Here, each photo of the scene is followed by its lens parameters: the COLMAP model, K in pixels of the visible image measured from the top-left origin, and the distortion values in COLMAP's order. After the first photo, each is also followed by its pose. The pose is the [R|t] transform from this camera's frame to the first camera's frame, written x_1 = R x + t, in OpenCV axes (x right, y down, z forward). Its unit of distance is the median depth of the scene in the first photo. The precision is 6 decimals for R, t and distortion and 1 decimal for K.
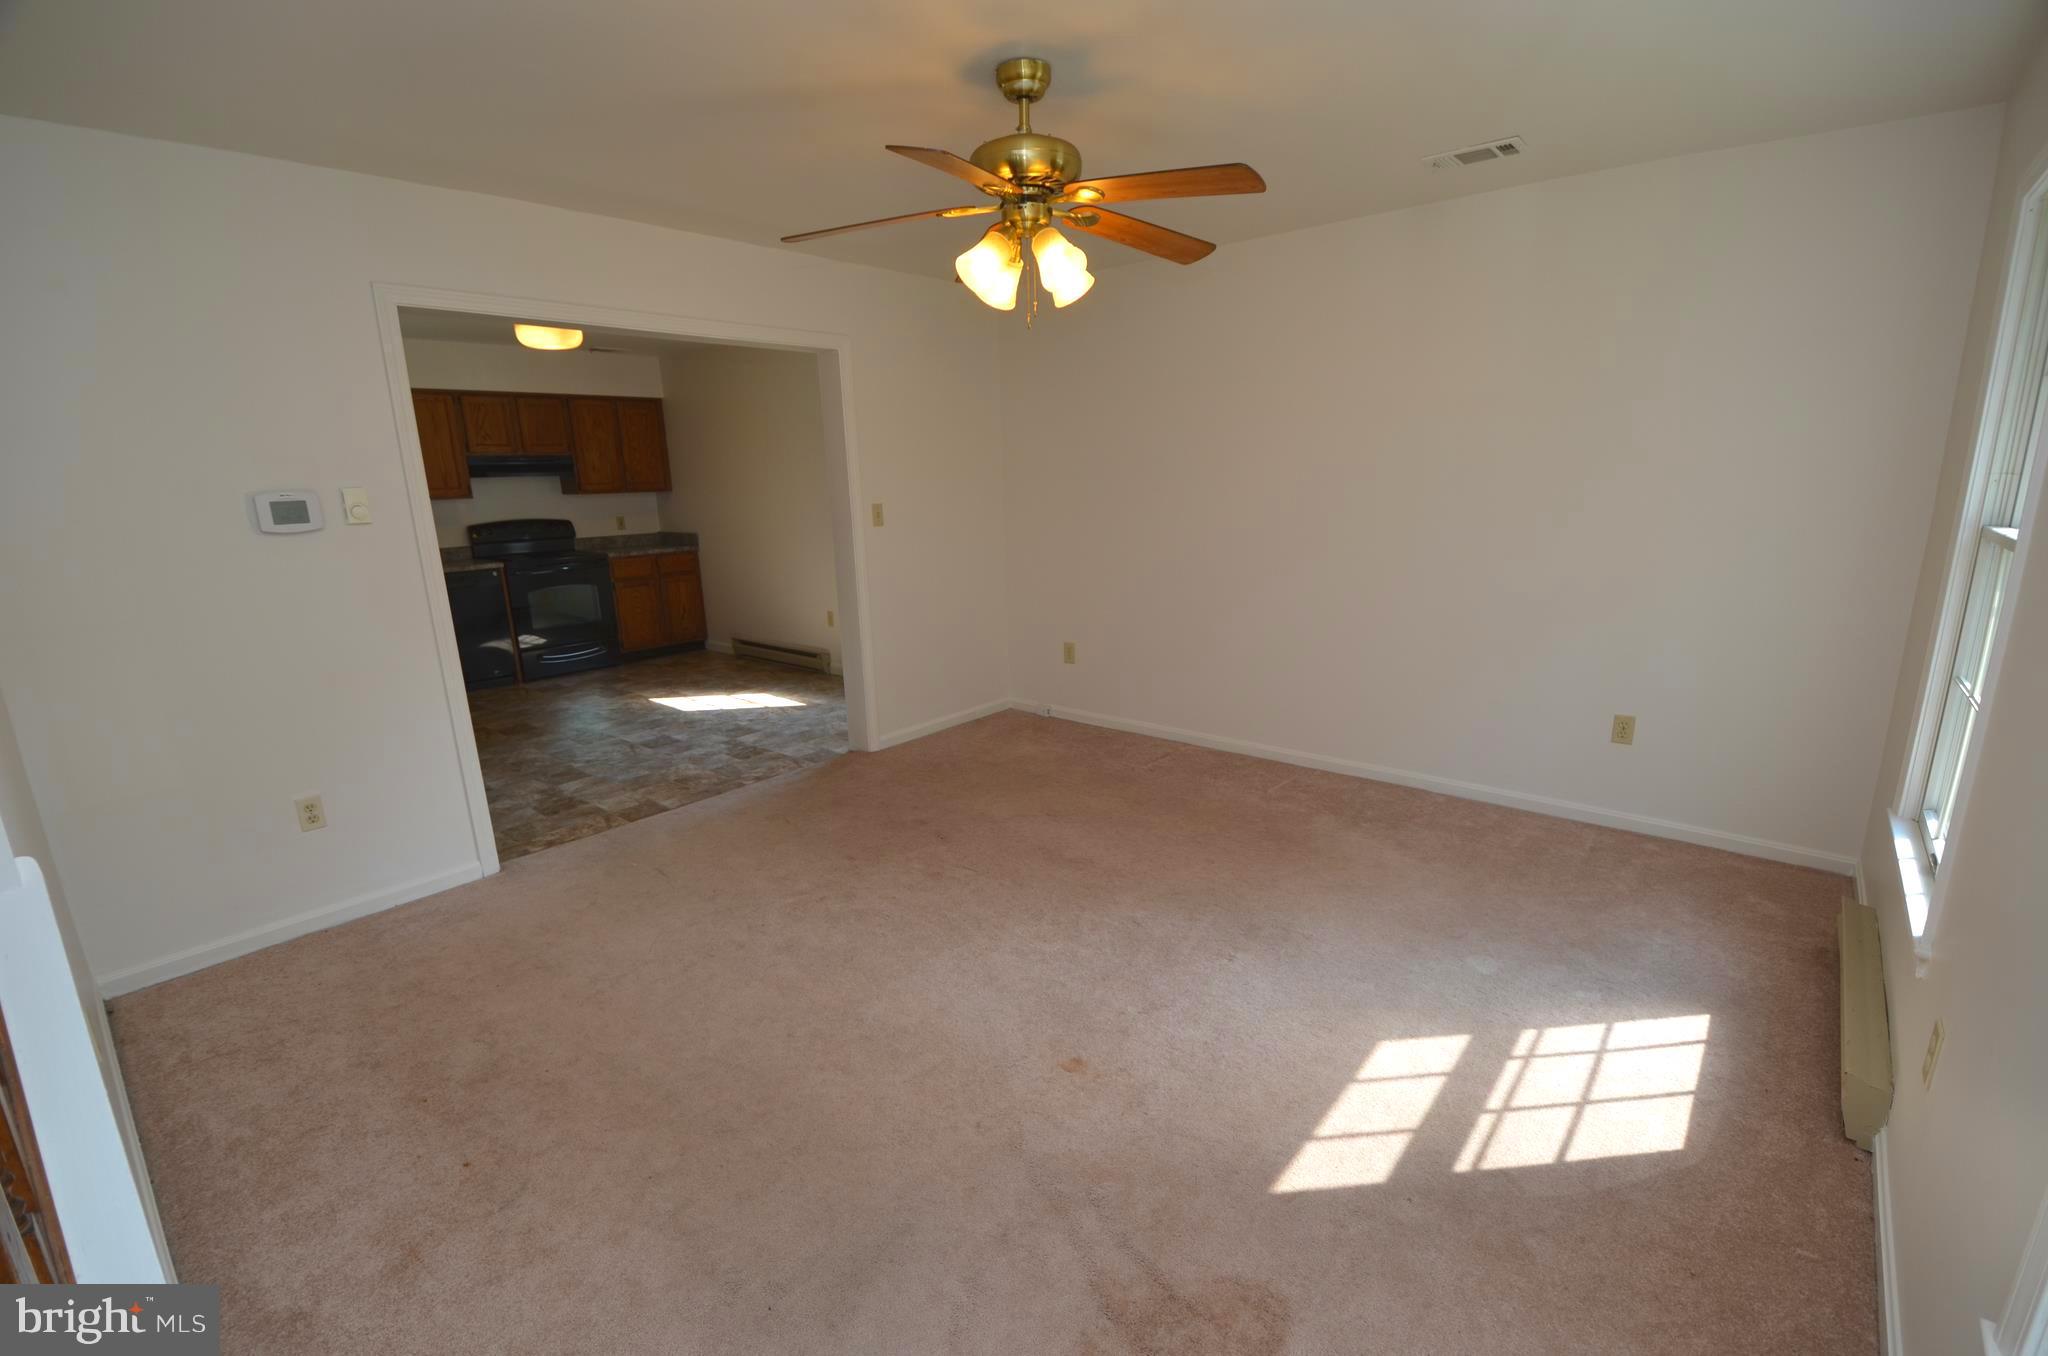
lens RADIAL K [[897.0, 0, 1025.0], [0, 897.0, 691.3], [0, 0, 1]] dist [-0.001771, 0.000138]
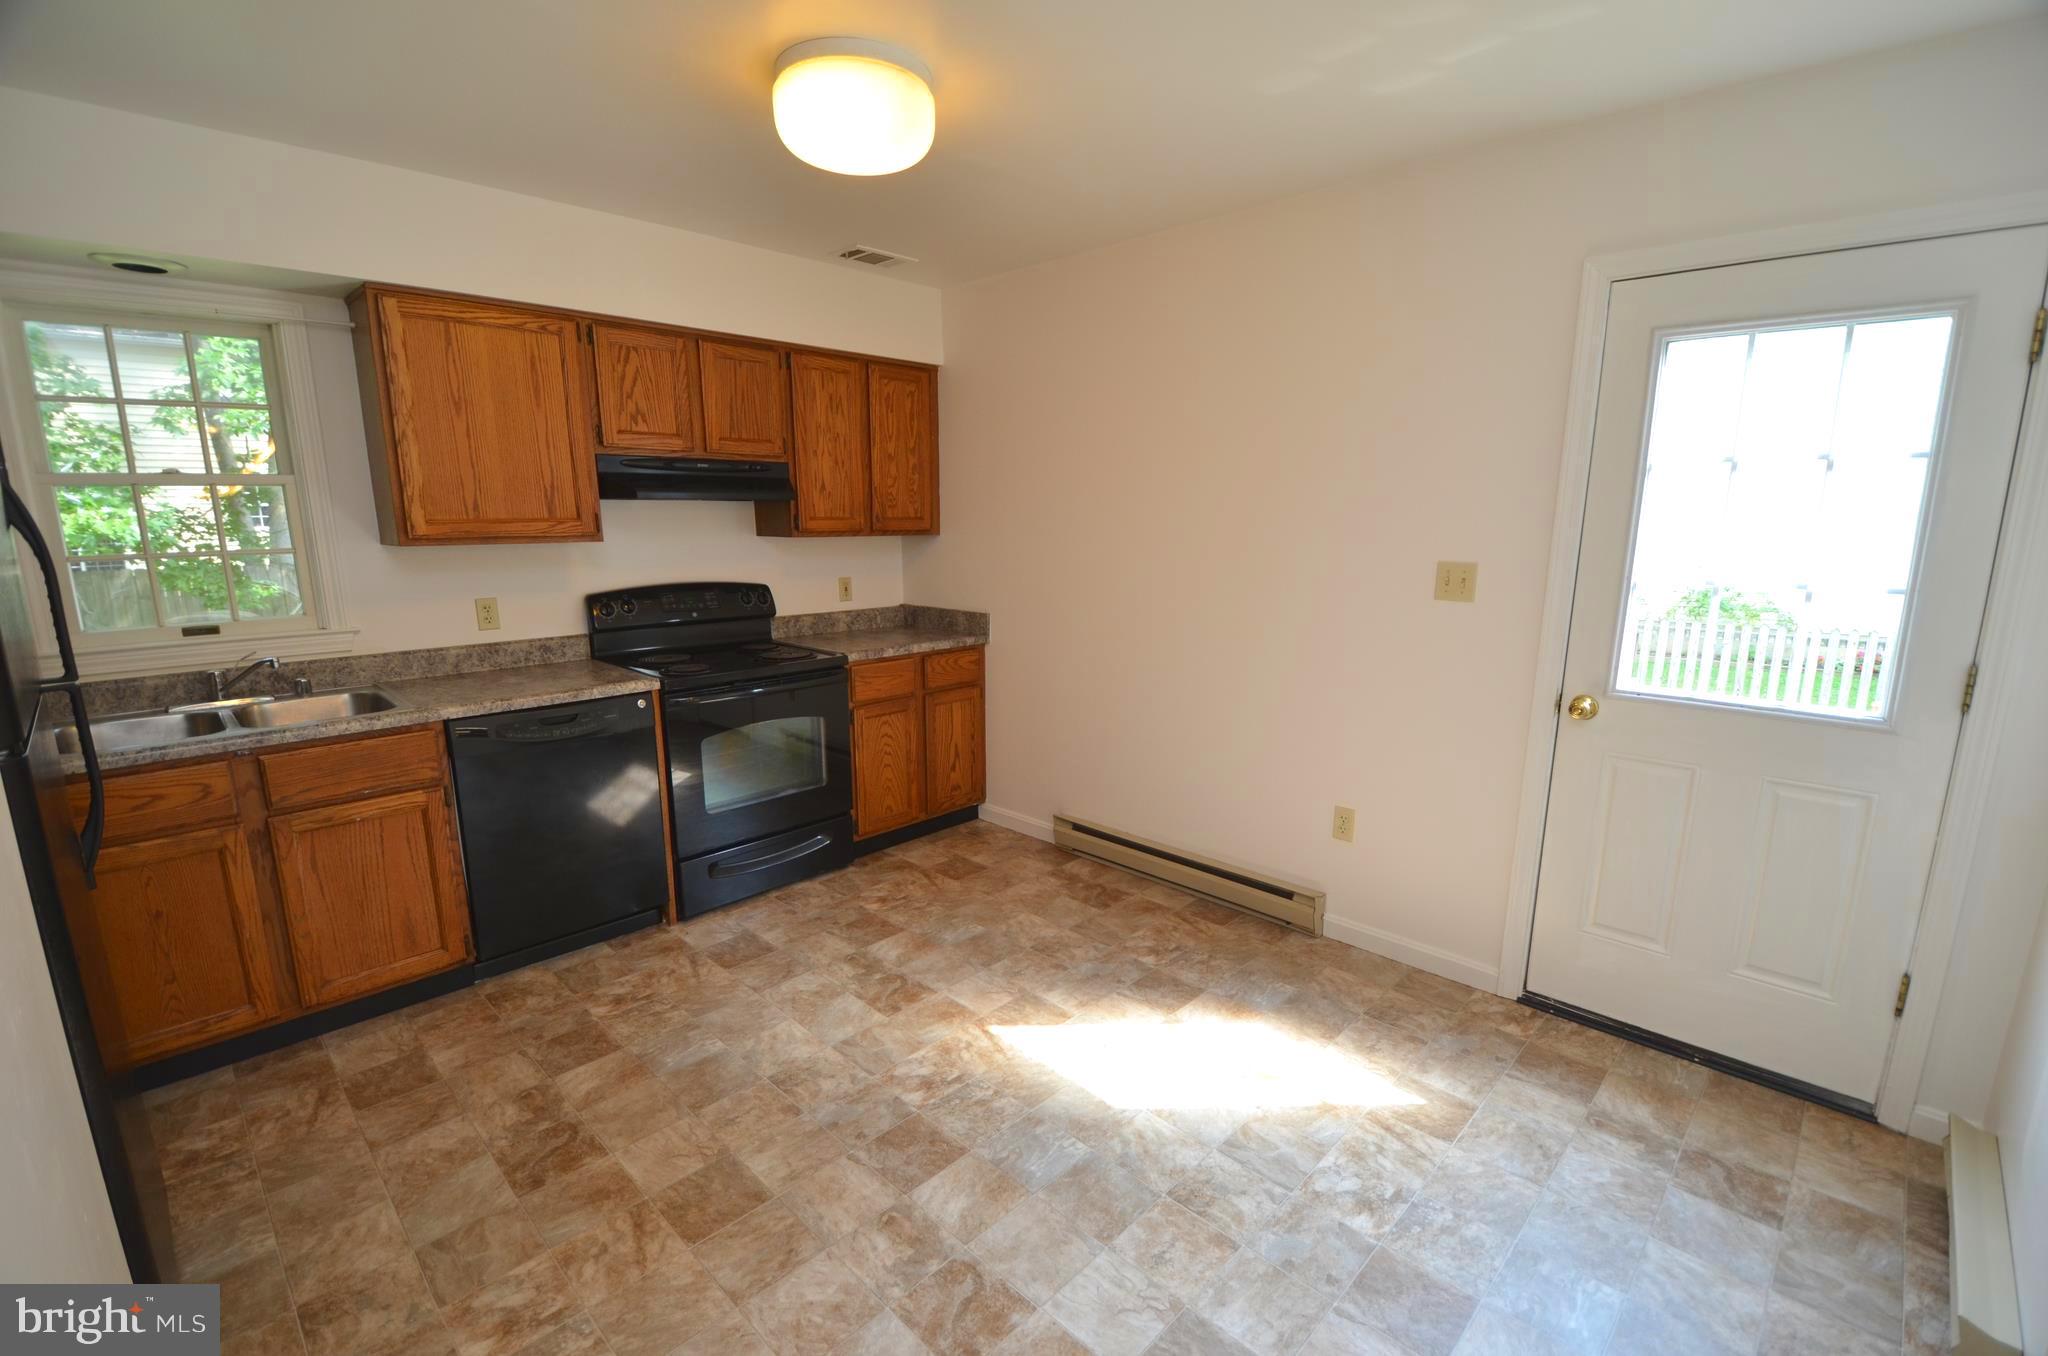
lens RADIAL K [[880.9, 0, 1024.6], [0, 880.9, 696.1], [0, 0, 1]] dist [-0.014833, -0.000128]
pose [[0.997689, 0.038879, -0.055722, -0.787010], [-0.040932, 0.998507, -0.036185, -0.271930], [0.054232, 0.038382, 0.997790, 1.188028]]
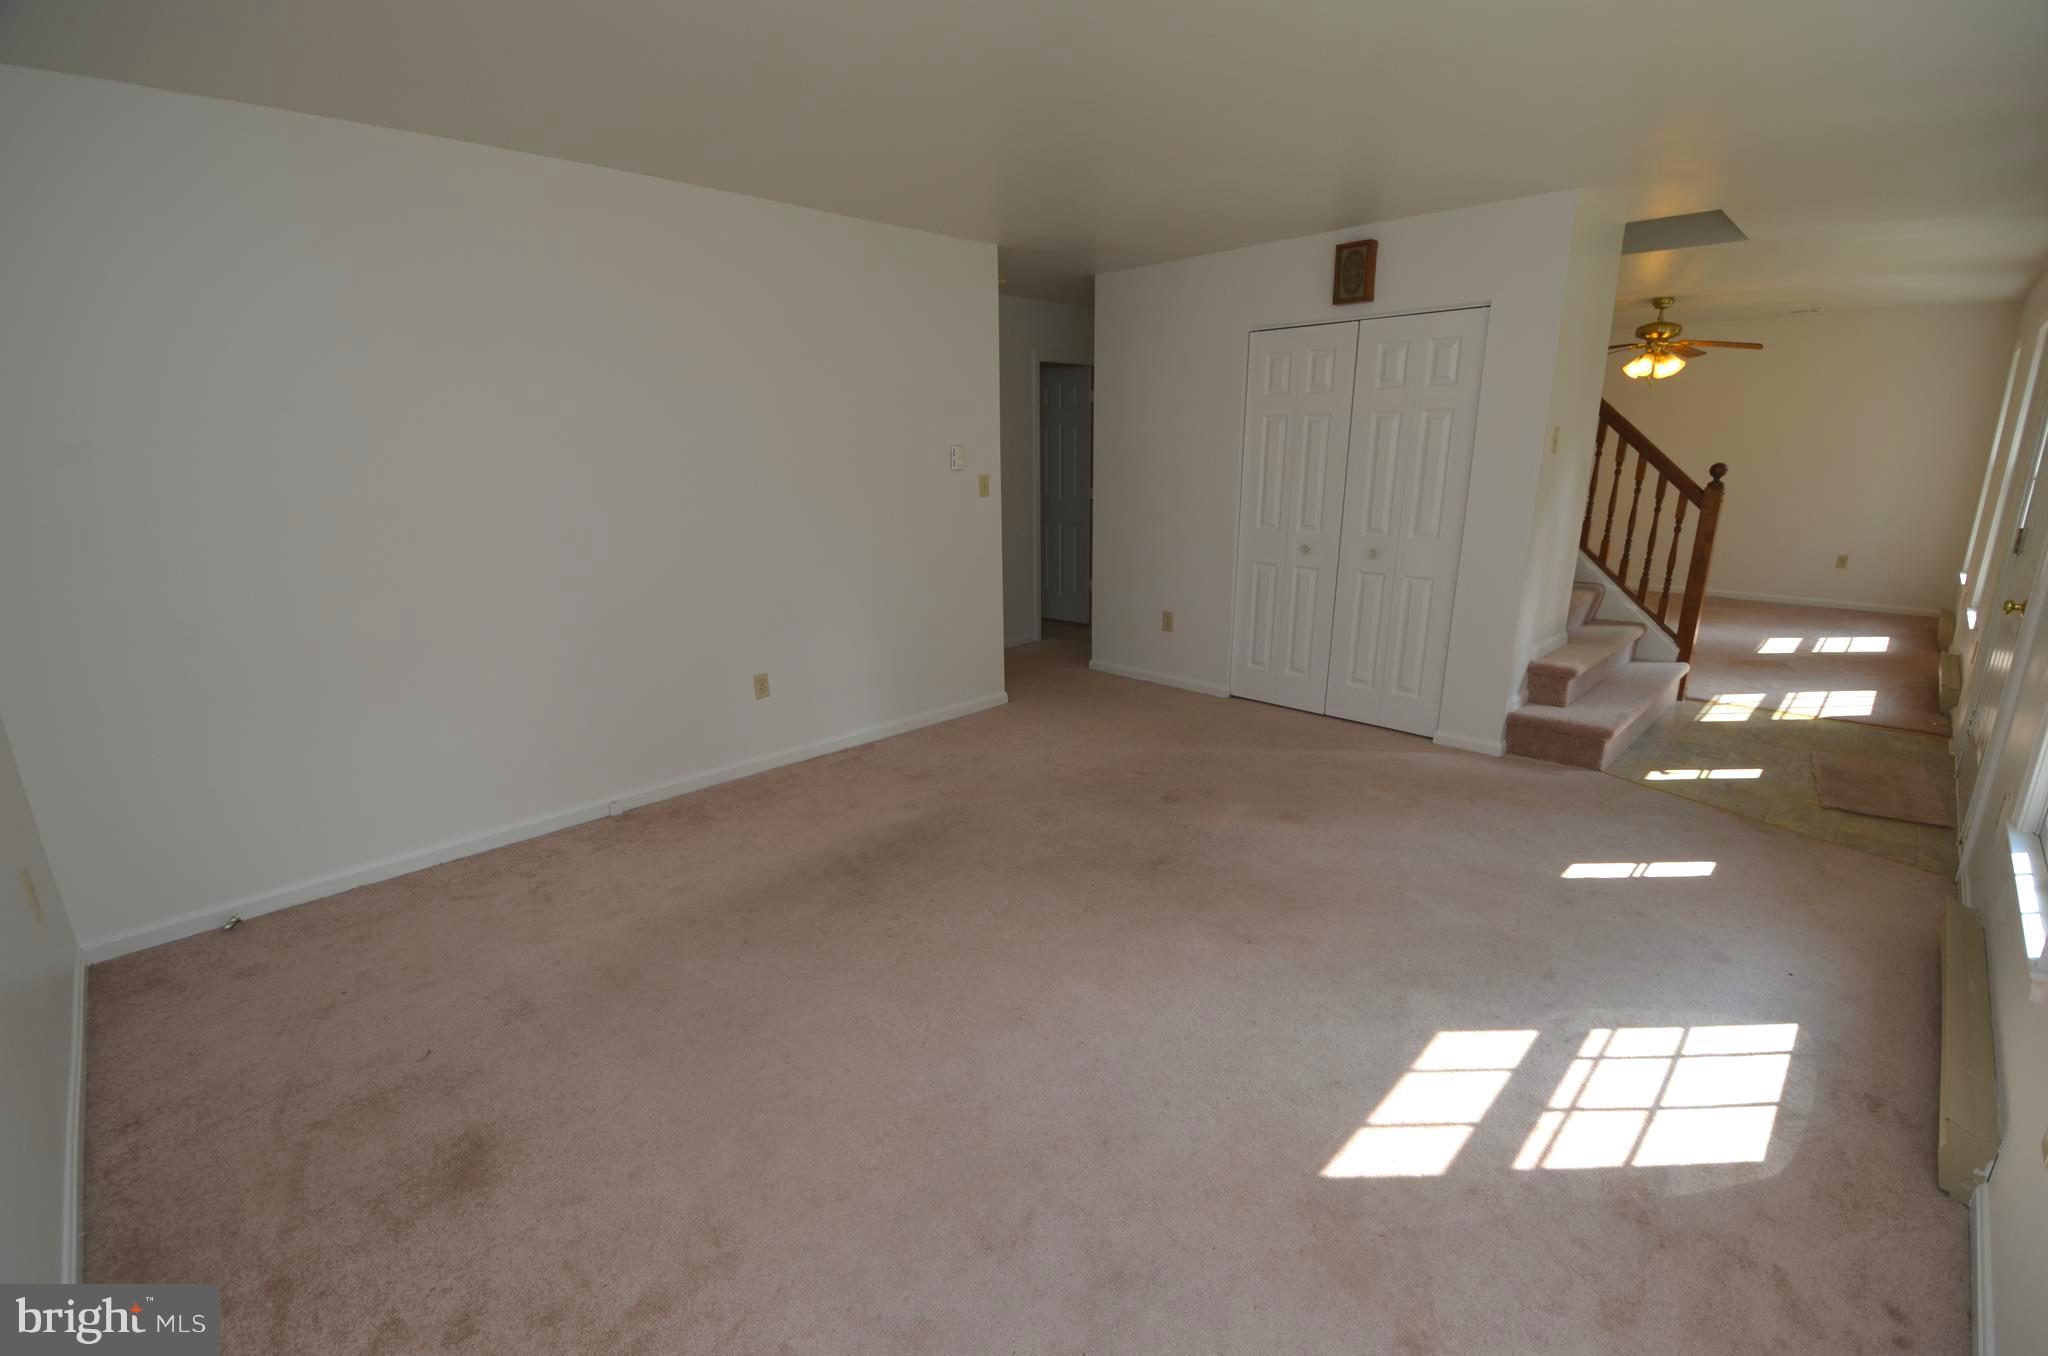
lens RADIAL K [[911.2, 0, 1011.8], [0, 911.2, 677.2], [0, 0, 1]] dist [0.002215, 0.000456]
pose [[0.996882, 0.043740, -0.065676, -0.018980], [-0.043091, 0.999008, 0.011256, 0.006079], [0.066103, -0.008391, 0.997778, -0.021658]]
